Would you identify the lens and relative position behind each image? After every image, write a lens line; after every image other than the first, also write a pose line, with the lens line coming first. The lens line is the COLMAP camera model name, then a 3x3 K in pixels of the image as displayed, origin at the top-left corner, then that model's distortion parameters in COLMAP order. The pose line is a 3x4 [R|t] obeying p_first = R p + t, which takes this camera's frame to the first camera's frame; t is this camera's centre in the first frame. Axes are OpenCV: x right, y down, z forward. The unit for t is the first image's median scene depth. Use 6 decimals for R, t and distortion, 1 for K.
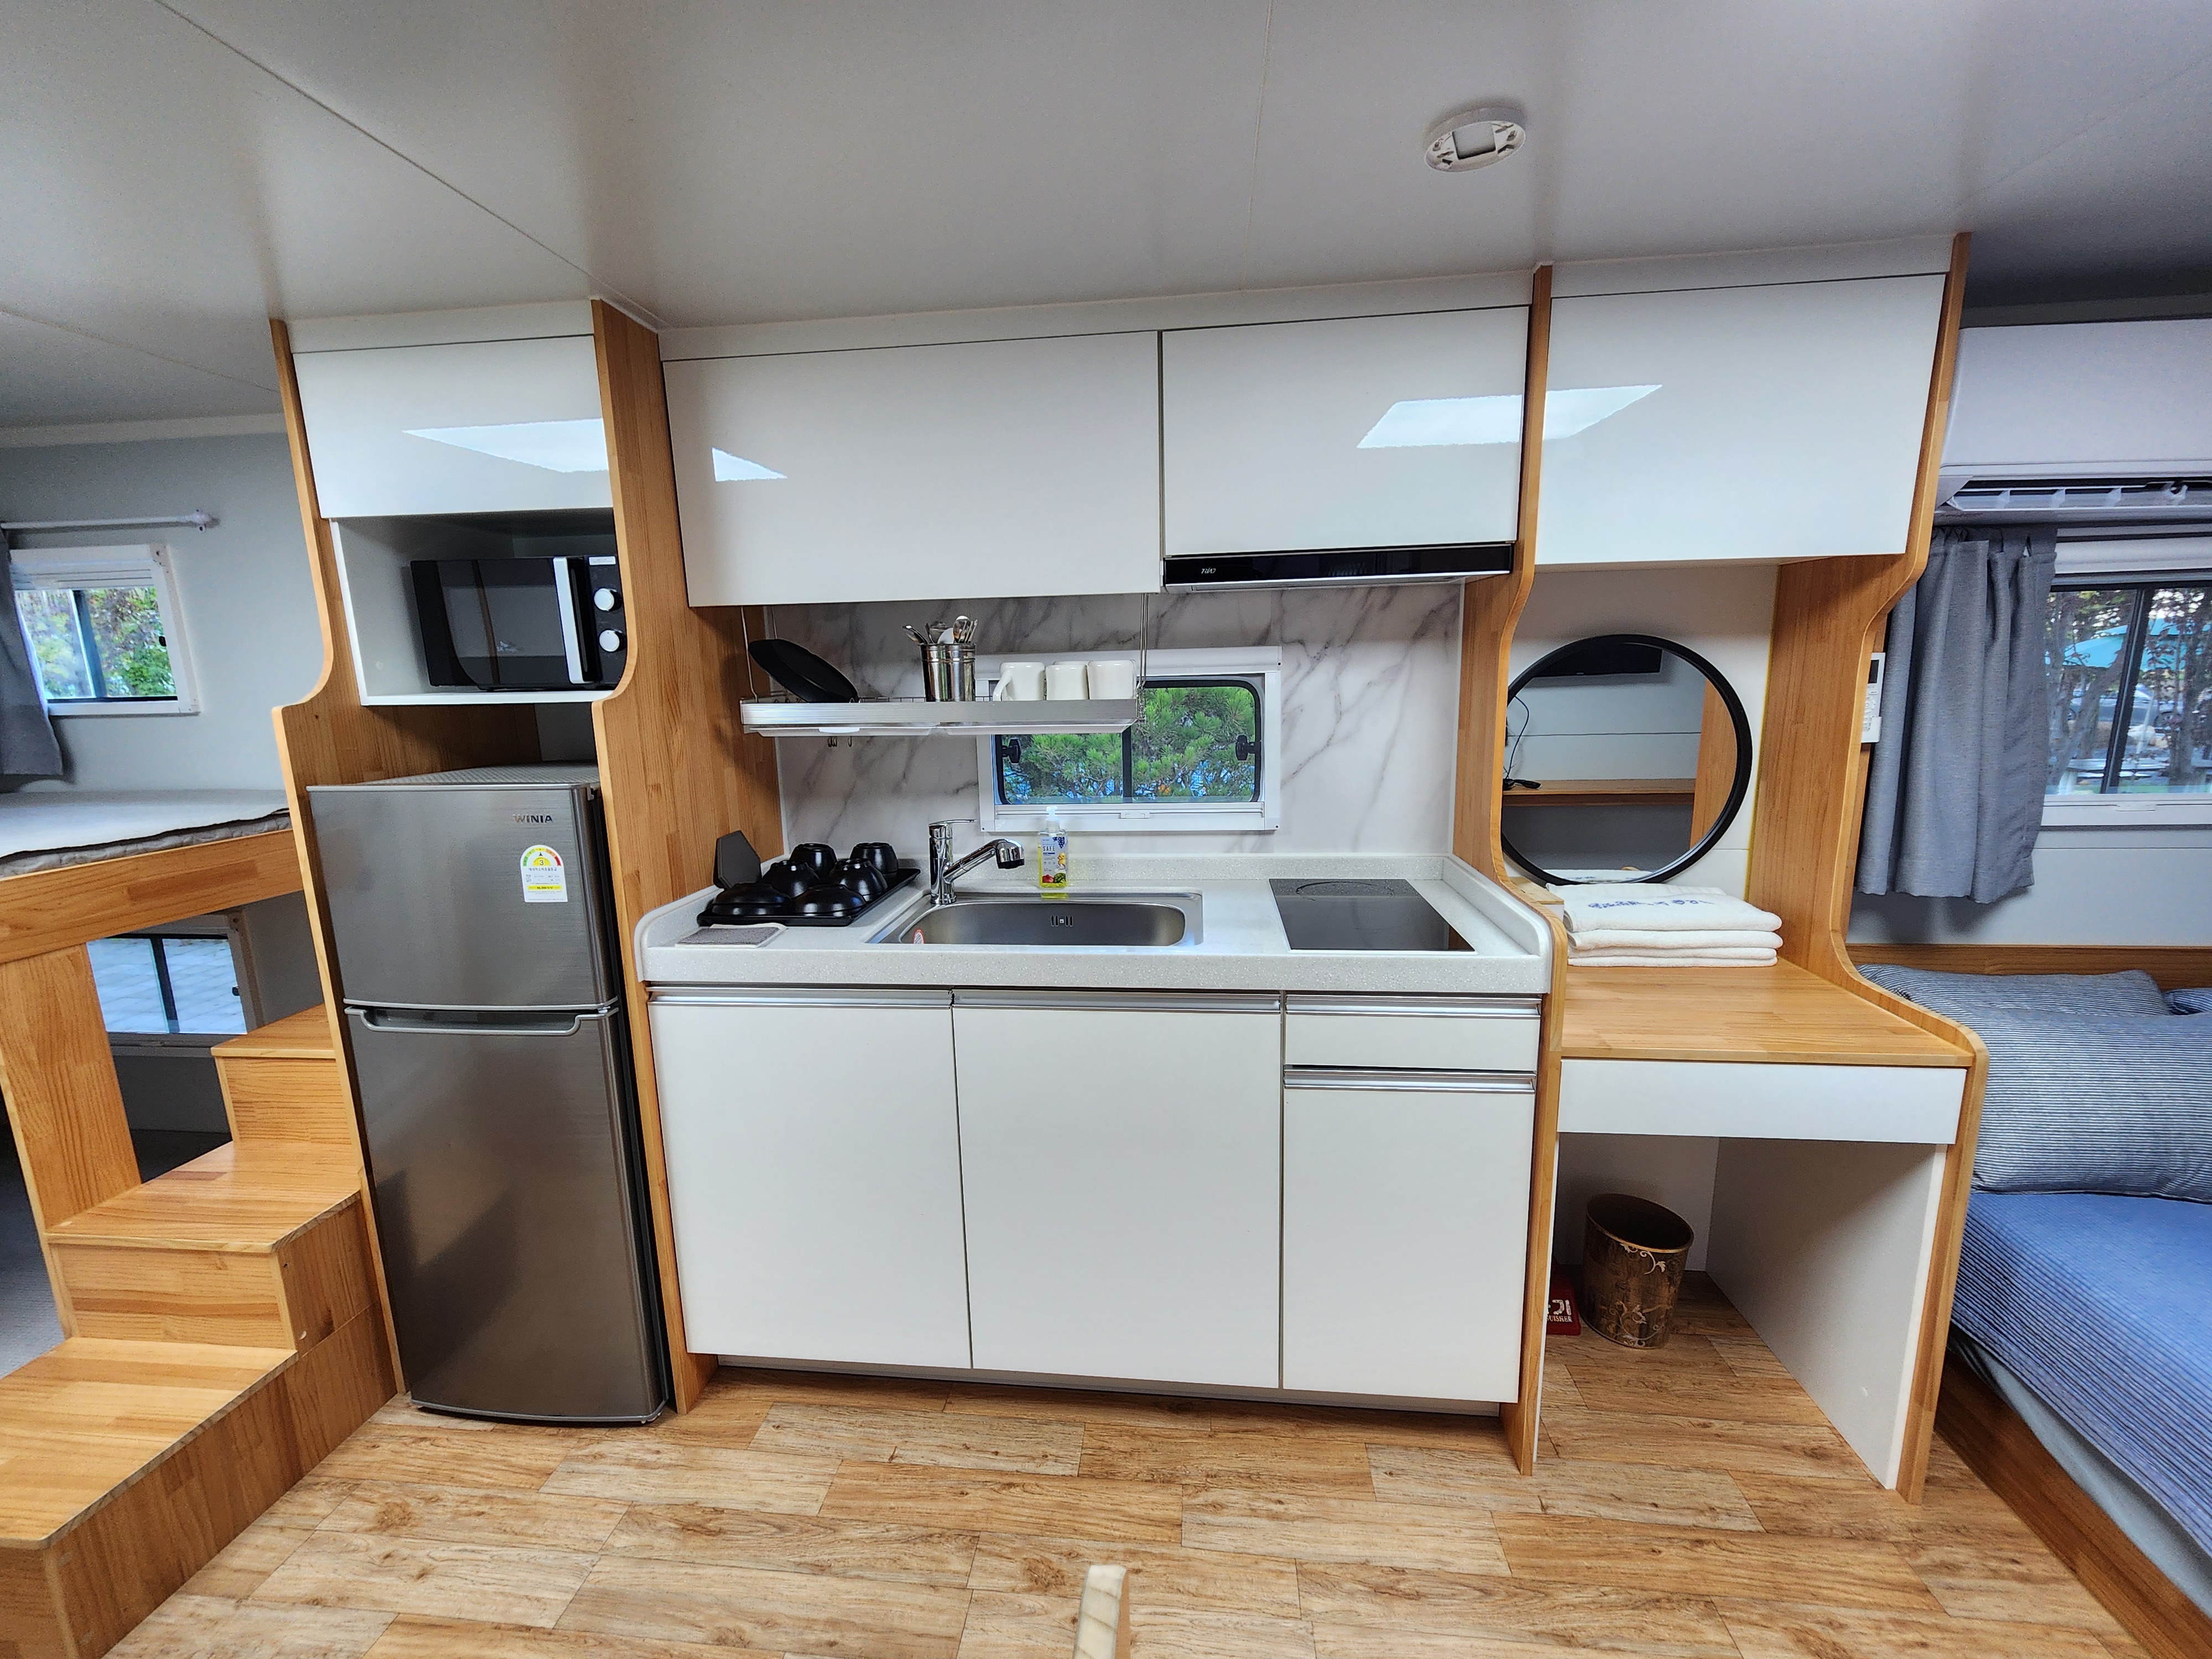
lens RADIAL K [[895.3, 0, 1101.2], [0, 895.3, 843.8], [0, 0, 1]] dist [-0.000974, 0.000671]
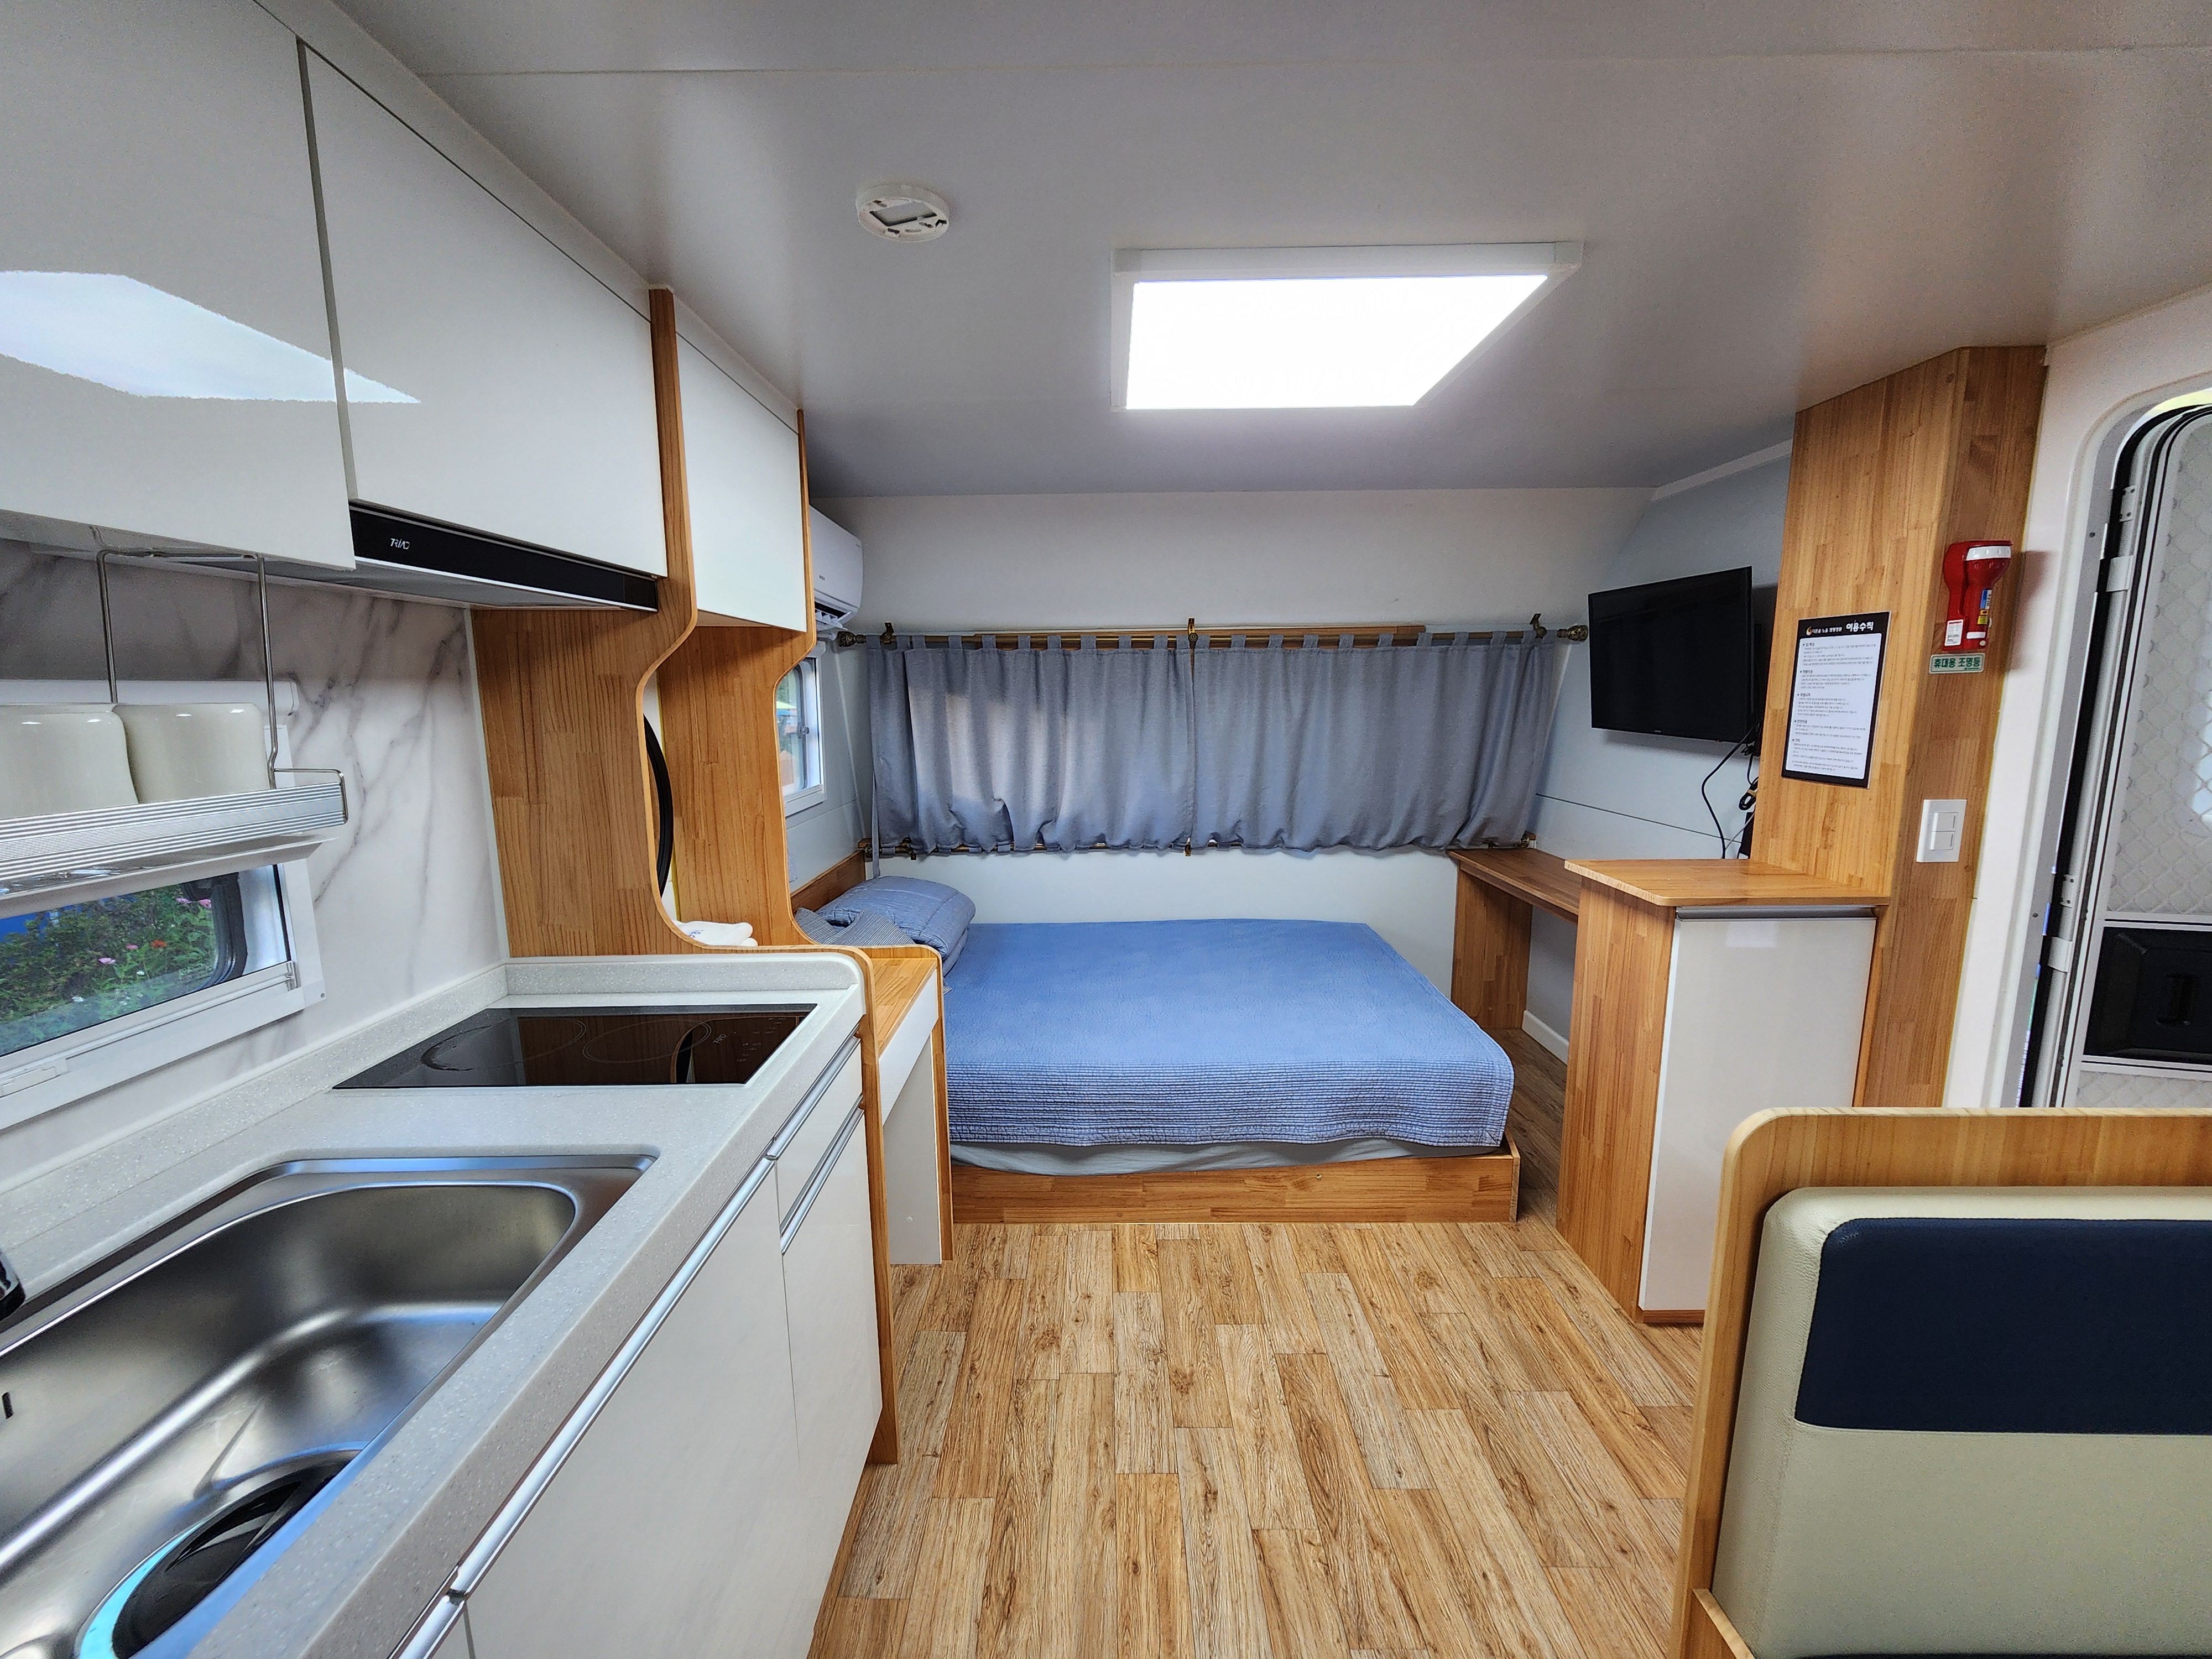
lens RADIAL K [[895.3, 0, 1083.9], [0, 895.3, 841.7], [0, 0, 1]] dist [-0.000974, 0.000671]
pose [[-0.089126, -0.132523, 0.987165, -0.471481], [0.190350, 0.970575, 0.147482, -0.124959], [-0.977662, 0.201051, -0.061277, 0.638791]]
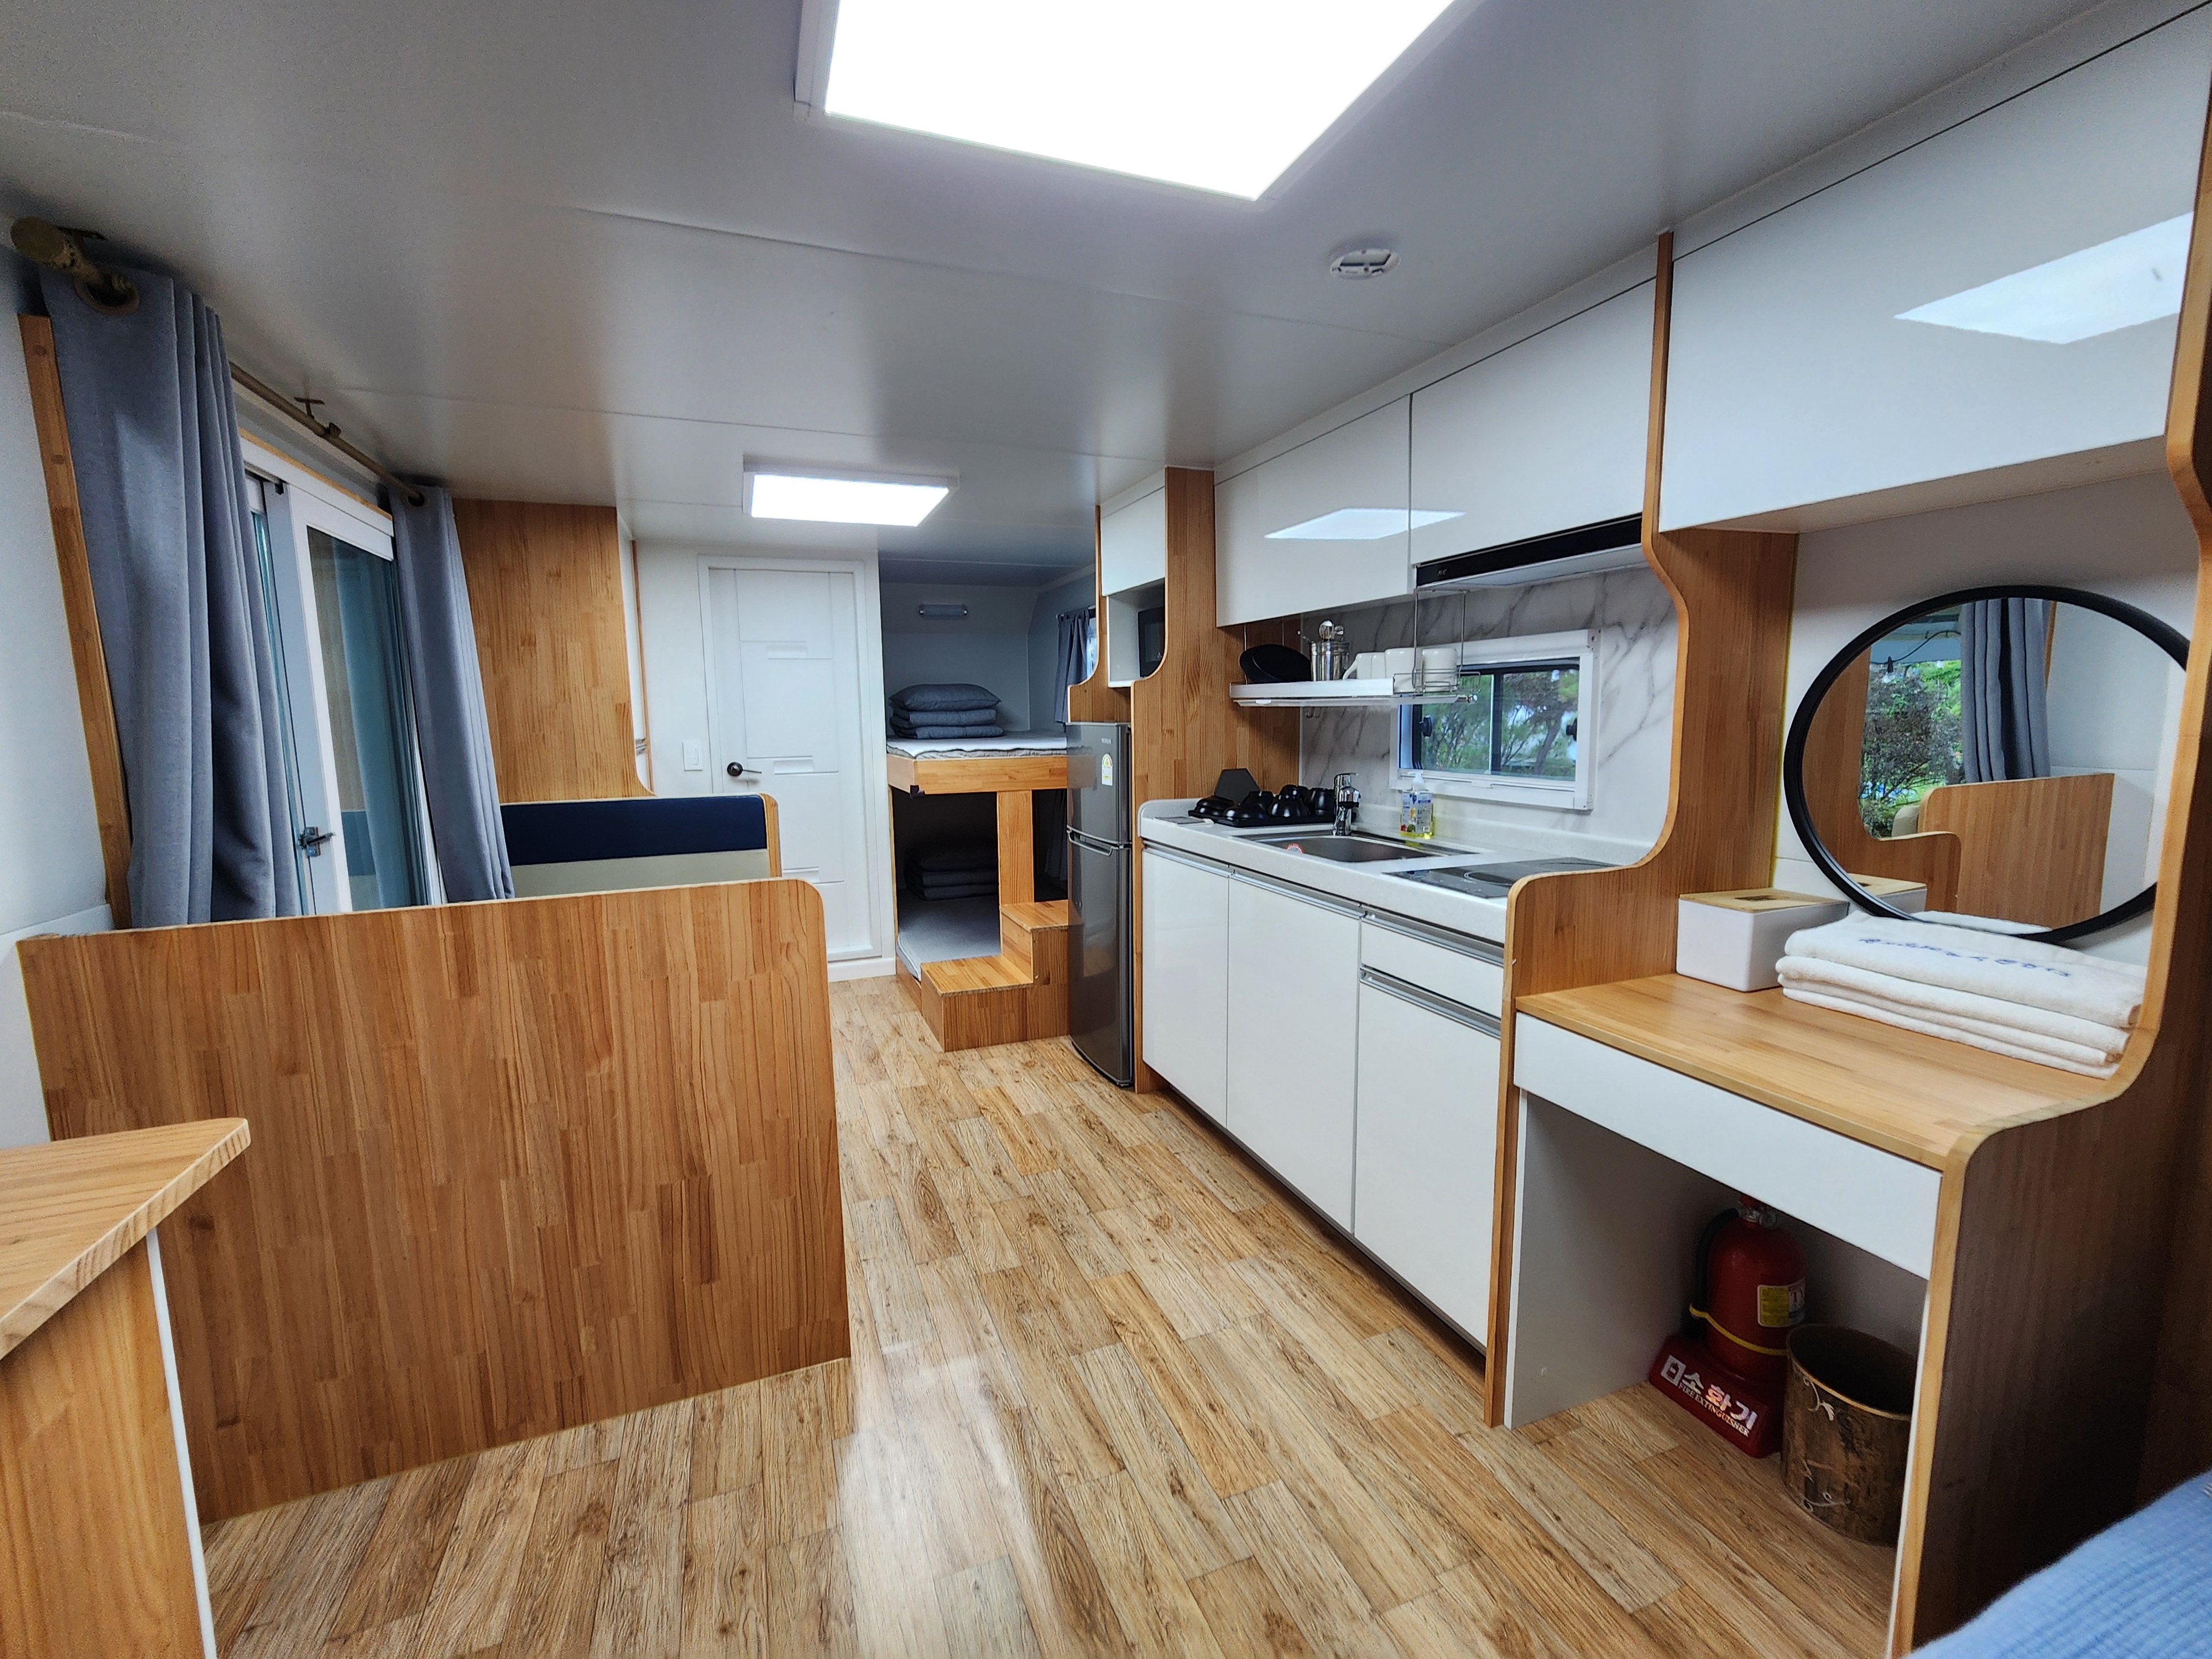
lens RADIAL K [[895.3, 0, 1118.7], [0, 895.3, 834.7], [0, 0, 1]] dist [-0.000974, 0.000671]
pose [[0.489875, 0.138365, -0.860743, 0.969364], [-0.158777, 0.984972, 0.067970, 0.032051], [0.857212, 0.103369, 0.504482, 0.044489]]
